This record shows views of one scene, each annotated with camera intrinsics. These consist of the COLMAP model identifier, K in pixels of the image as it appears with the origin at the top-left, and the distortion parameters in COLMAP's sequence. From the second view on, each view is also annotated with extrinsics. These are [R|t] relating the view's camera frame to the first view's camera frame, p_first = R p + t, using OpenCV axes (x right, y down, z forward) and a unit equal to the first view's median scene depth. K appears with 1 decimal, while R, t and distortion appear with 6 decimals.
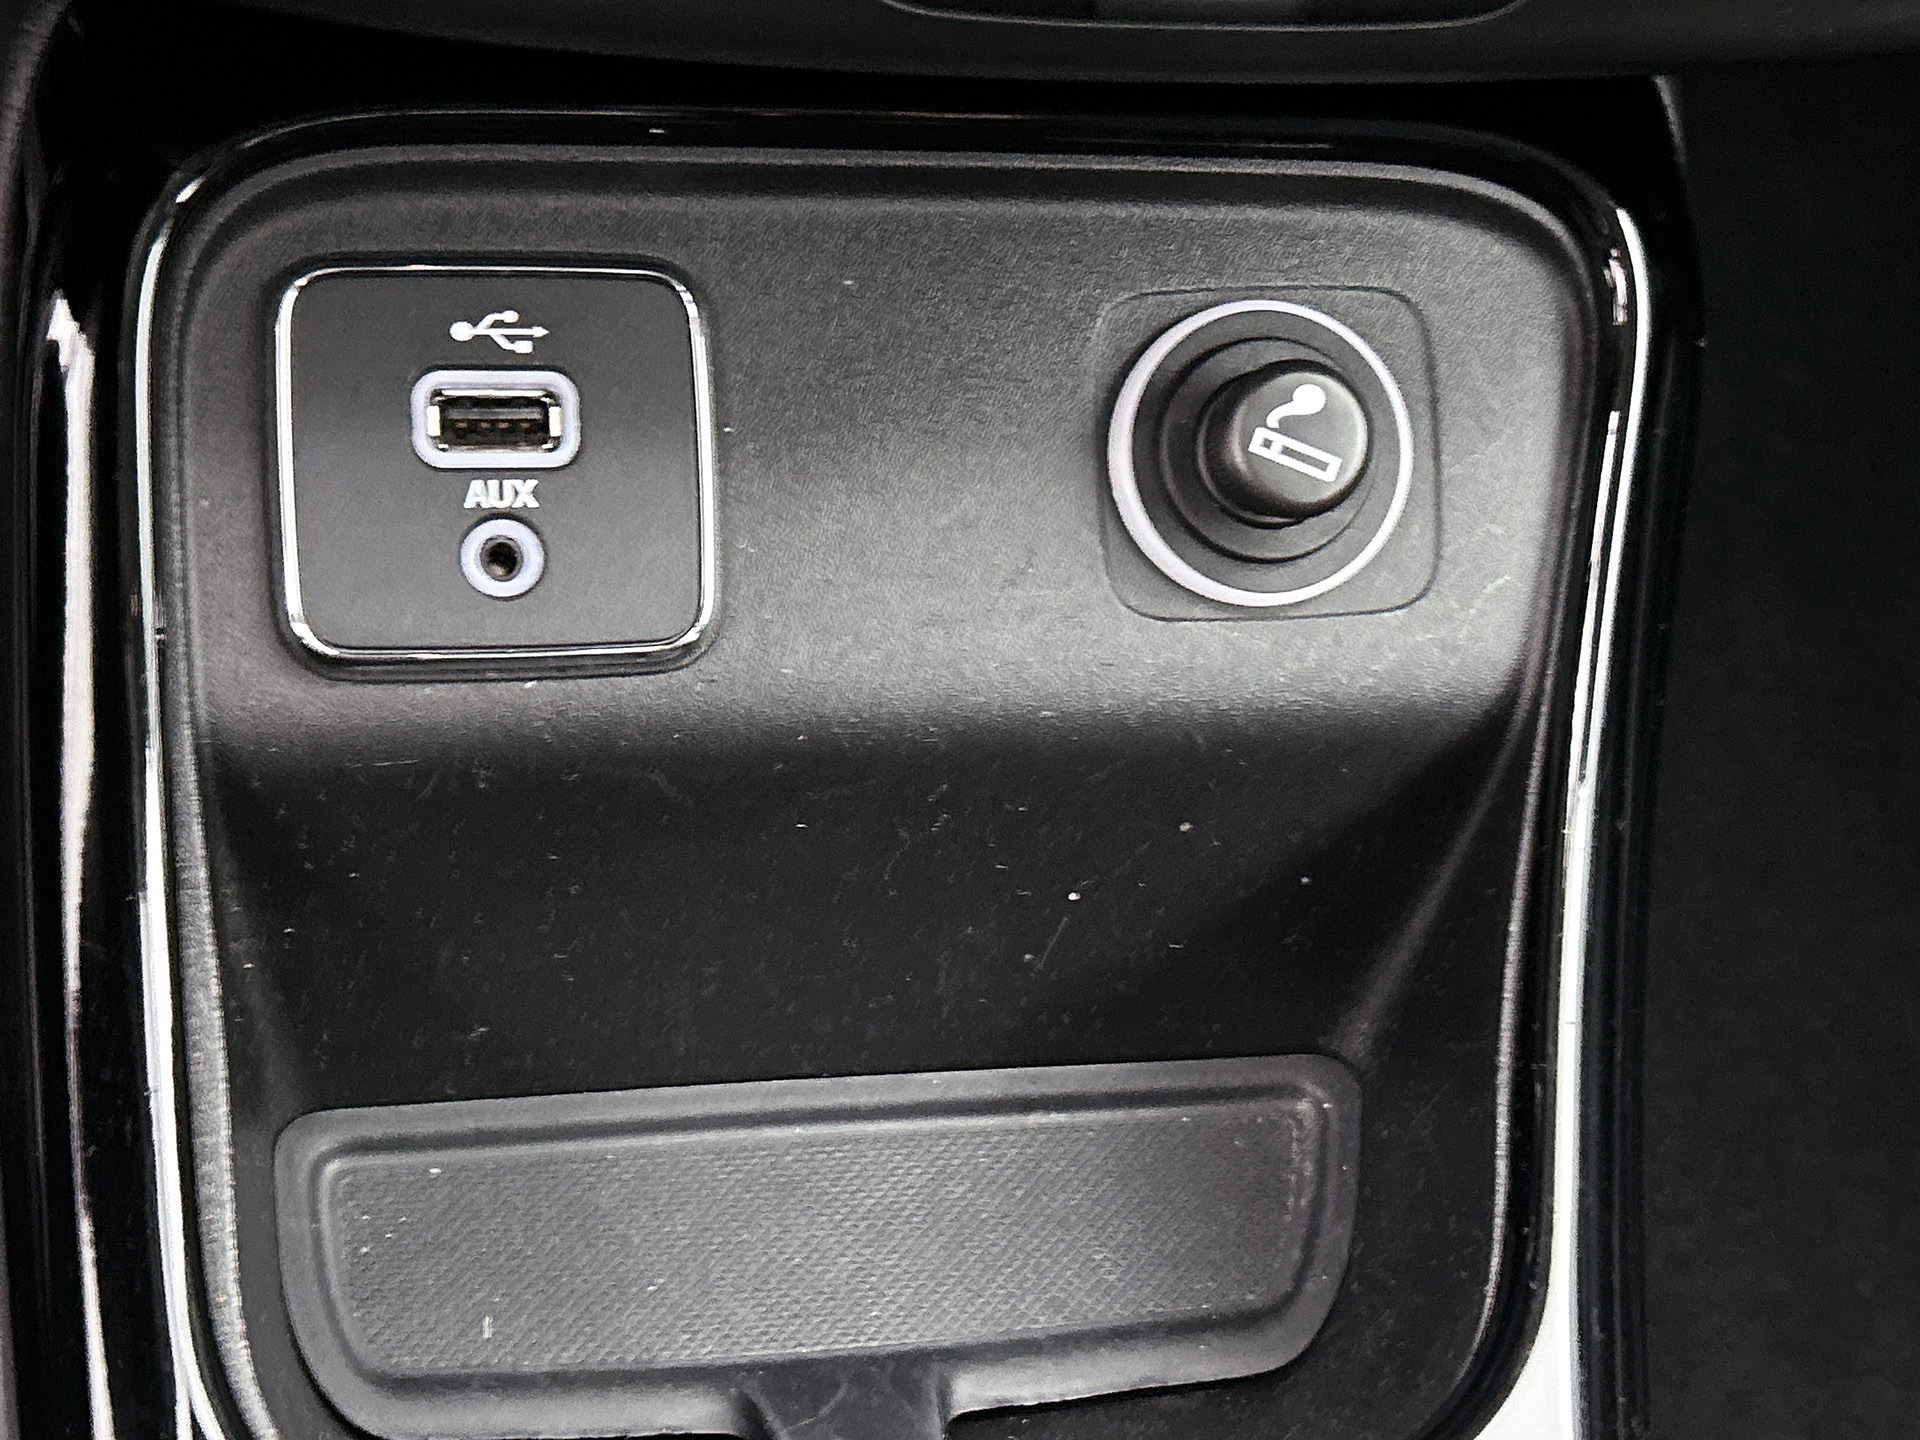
lens RADIAL K [[2633.1, 0, 954.7], [0, 2633.1, 714.9], [0, 0, 1]] dist [0.090318, 0.000000]
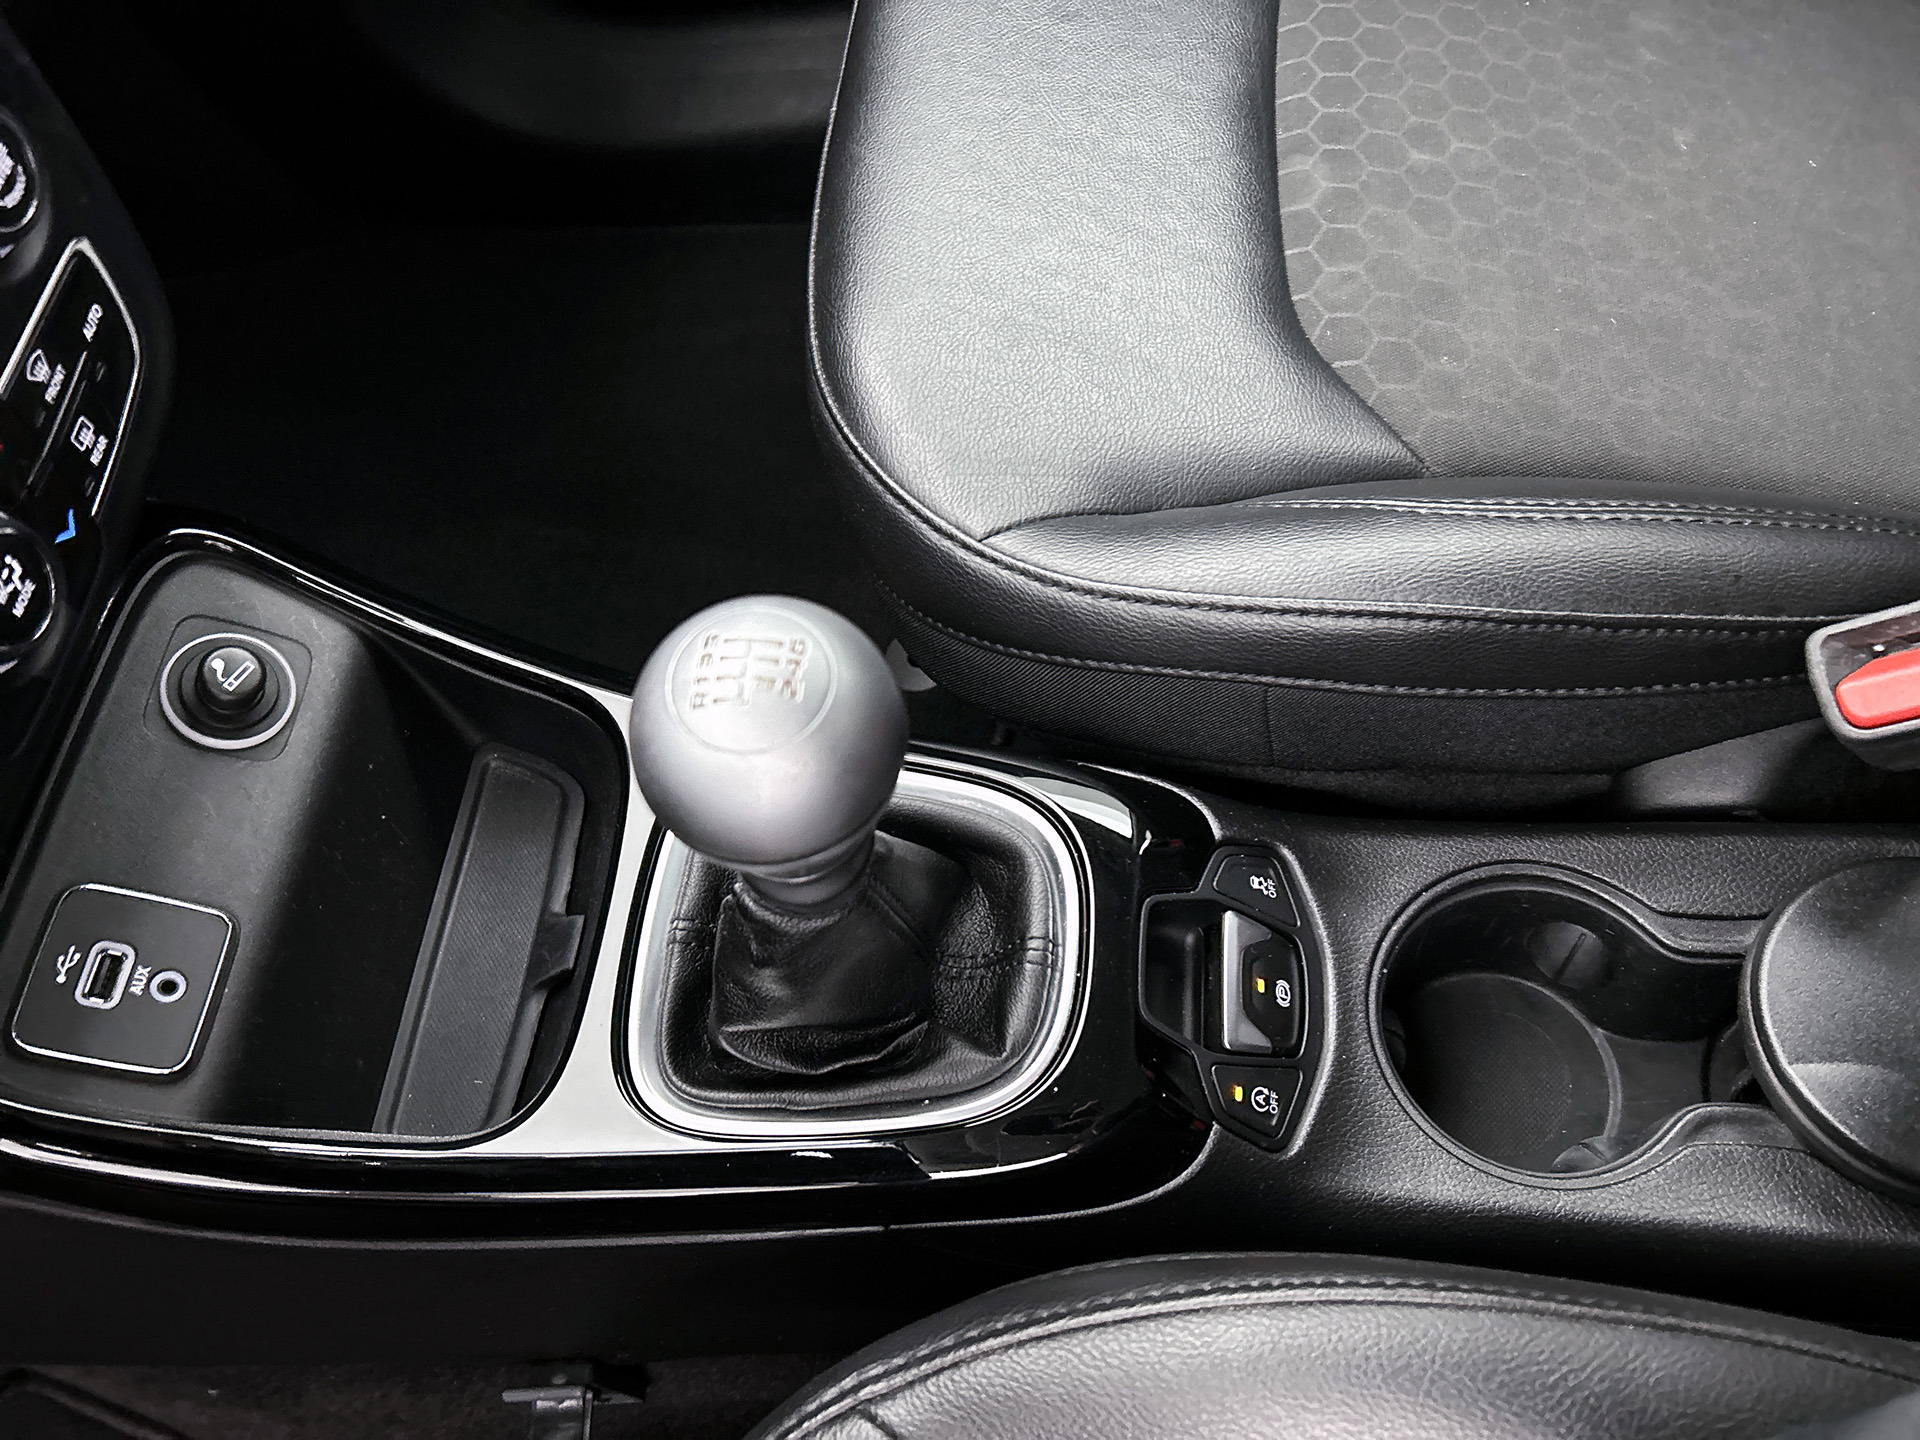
lens RADIAL K [[1481.8, 0, 977.9], [0, 1481.8, 717.2], [0, 0, 1]] dist [0.058101, -0.075168]
pose [[0.209490, -0.931612, 0.297007, -0.184732], [0.864969, 0.318212, 0.388033, -0.026625], [-0.456007, 0.175613, 0.872478, -0.582768]]
